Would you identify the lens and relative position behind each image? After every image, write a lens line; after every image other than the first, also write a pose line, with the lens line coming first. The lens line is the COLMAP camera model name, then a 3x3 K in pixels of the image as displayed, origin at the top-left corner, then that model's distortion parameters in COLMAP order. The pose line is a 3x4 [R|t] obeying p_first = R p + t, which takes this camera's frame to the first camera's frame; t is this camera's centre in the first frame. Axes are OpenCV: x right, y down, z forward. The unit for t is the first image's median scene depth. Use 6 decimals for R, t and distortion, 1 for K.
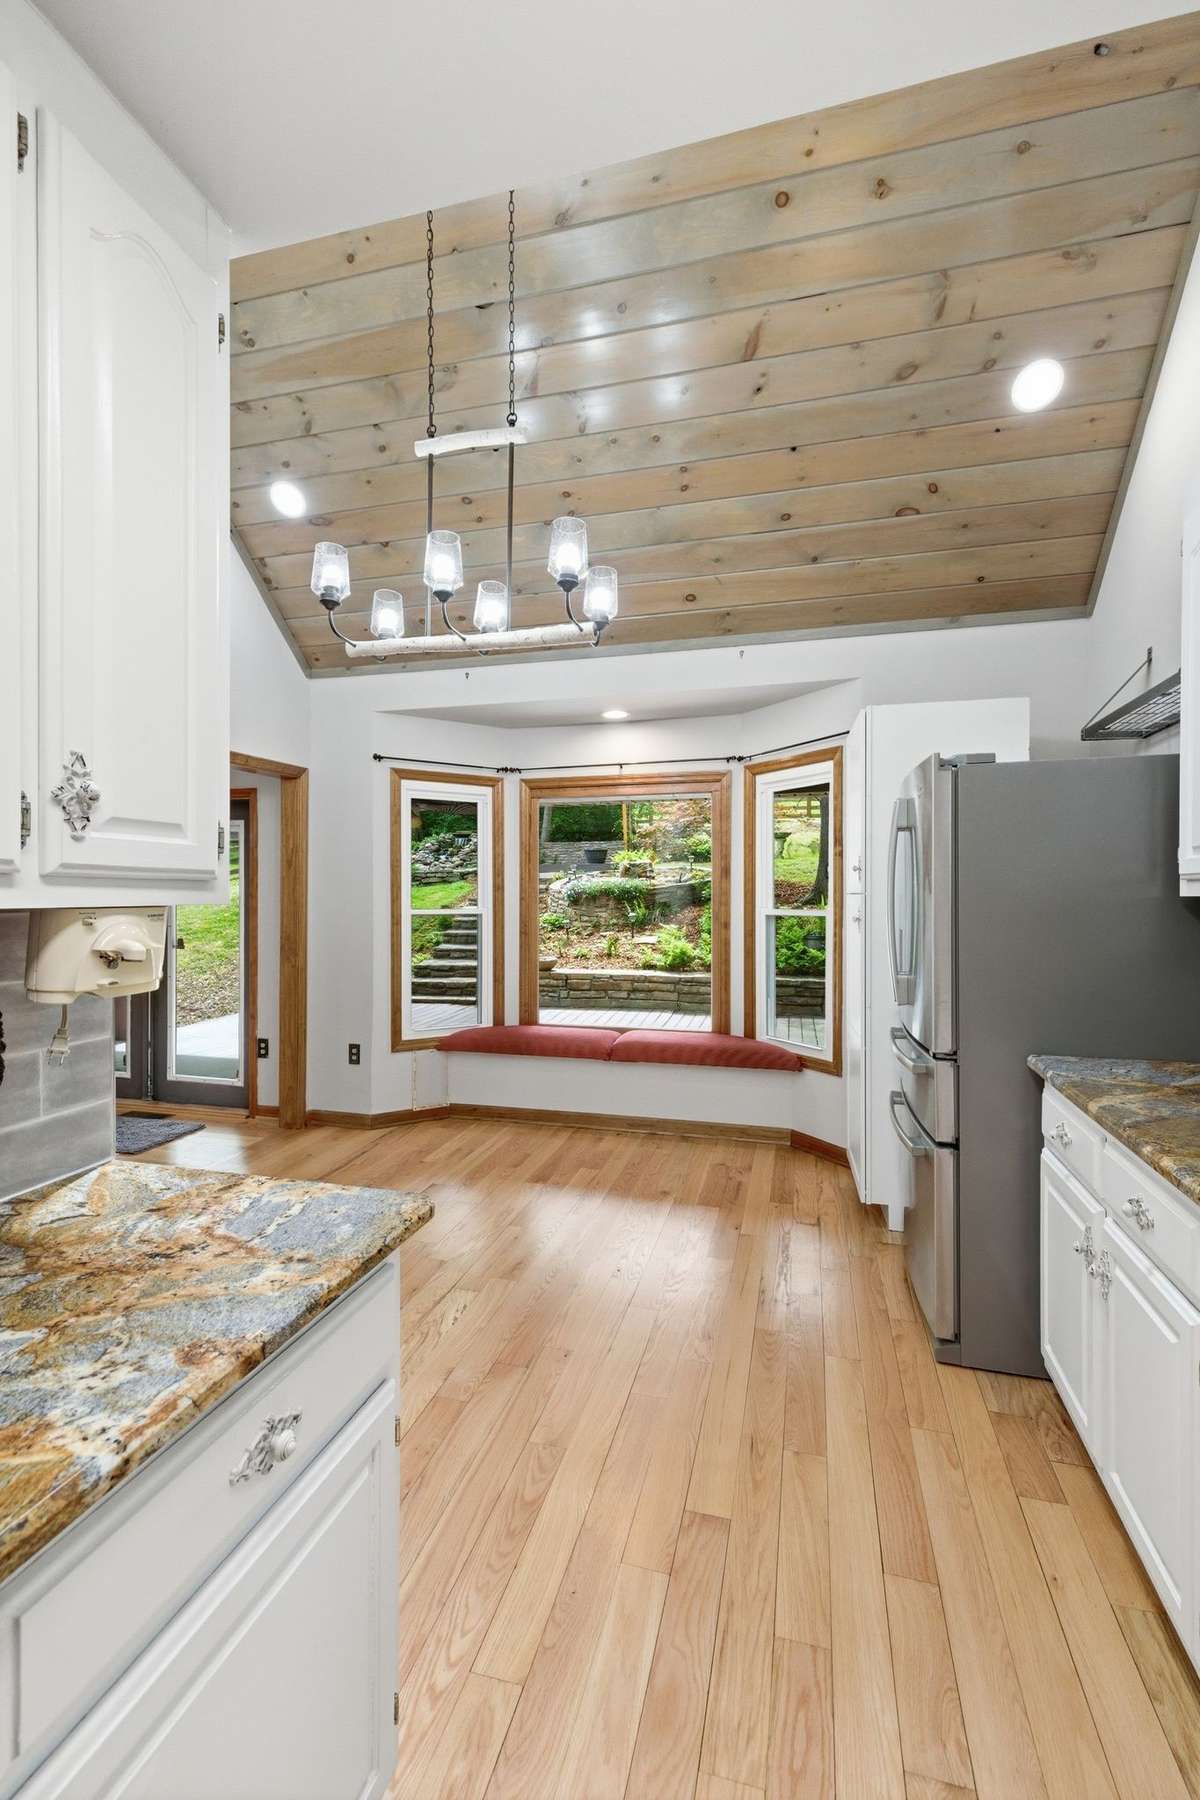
lens RADIAL K [[757.9, 0, 600.0], [0, 757.9, 900.0], [0, 0, 1]] dist [-0.001090, -0.000053]
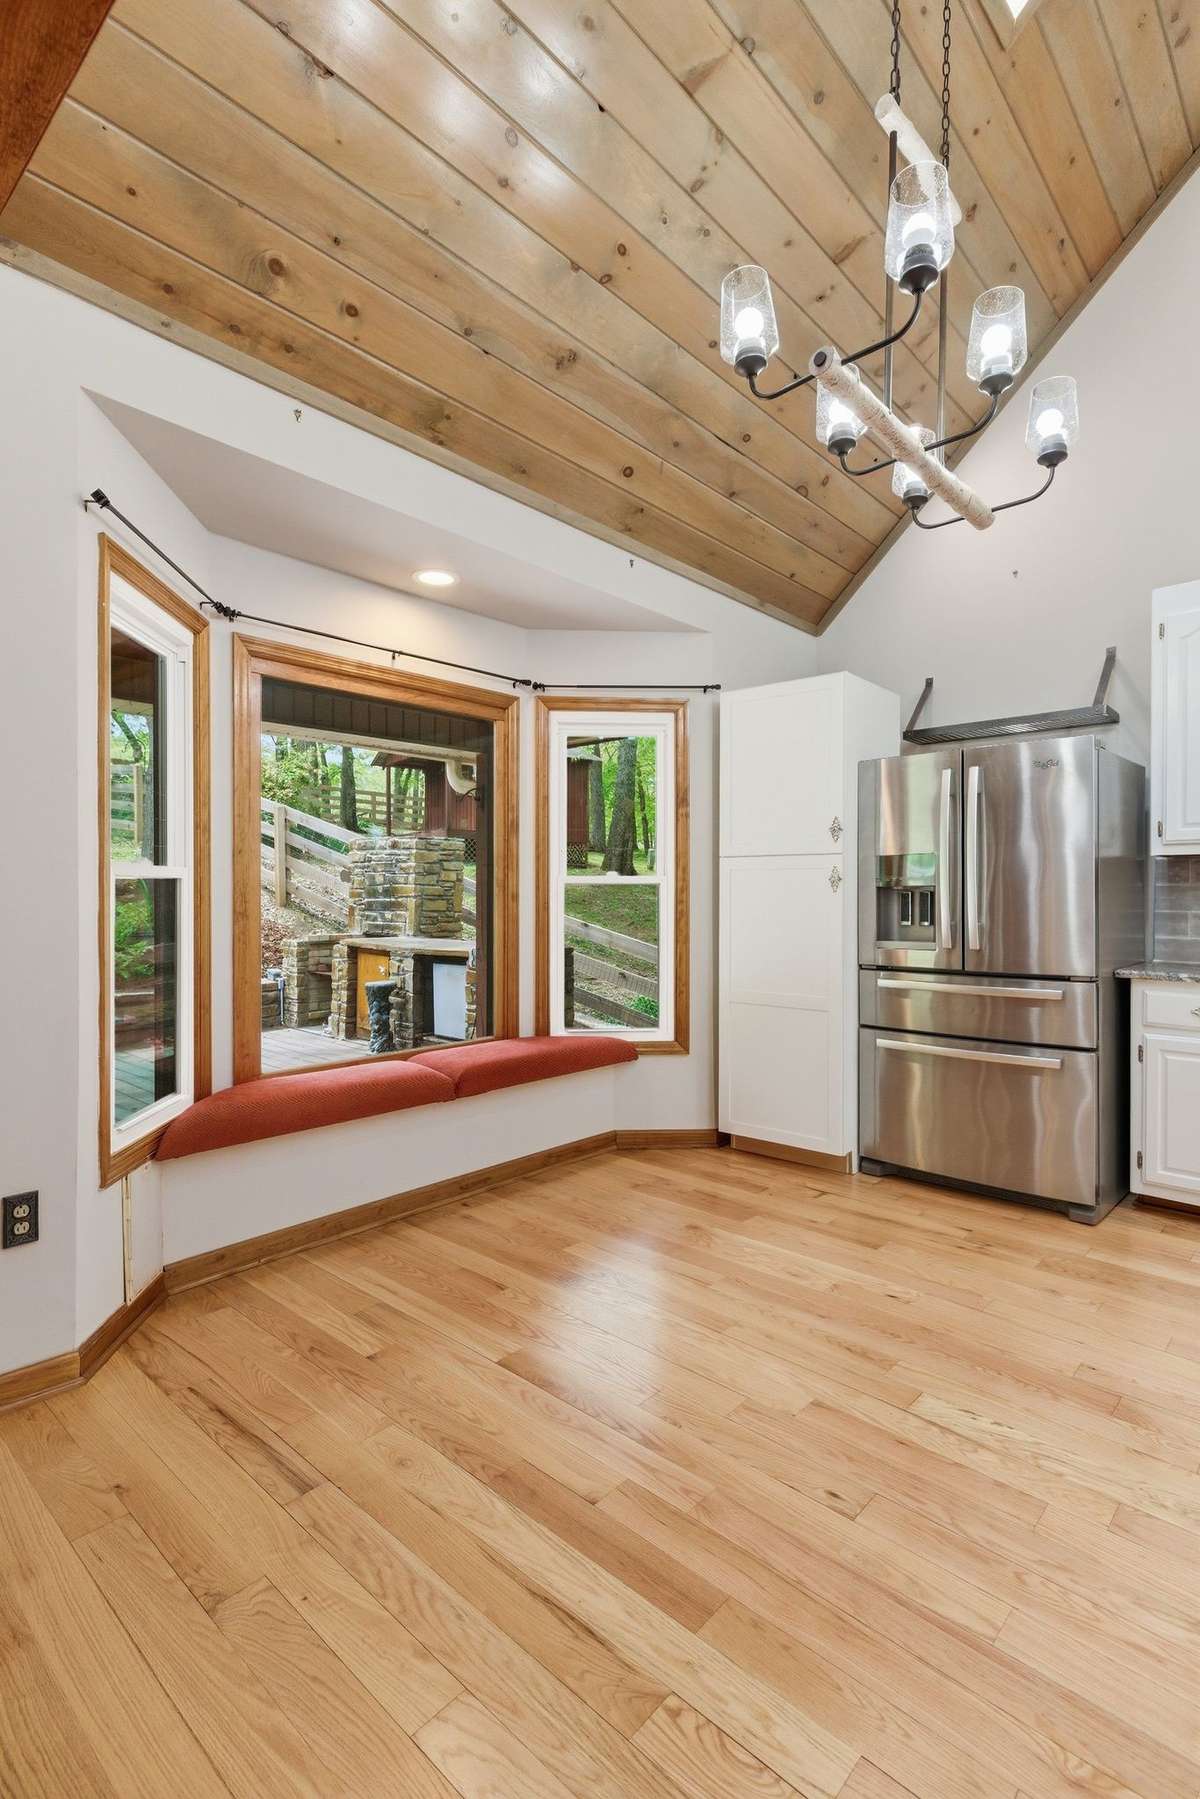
lens RADIAL K [[876.8, 0, 600.0], [0, 876.8, 899.5], [0, 0, 1]] dist [0.009925, 0.000089]
pose [[0.459175, -0.003005, 0.888341, -0.644356], [-0.003025, 0.999983, 0.004946, 0.034440], [-0.888341, -0.004958, 0.459158, 0.560484]]
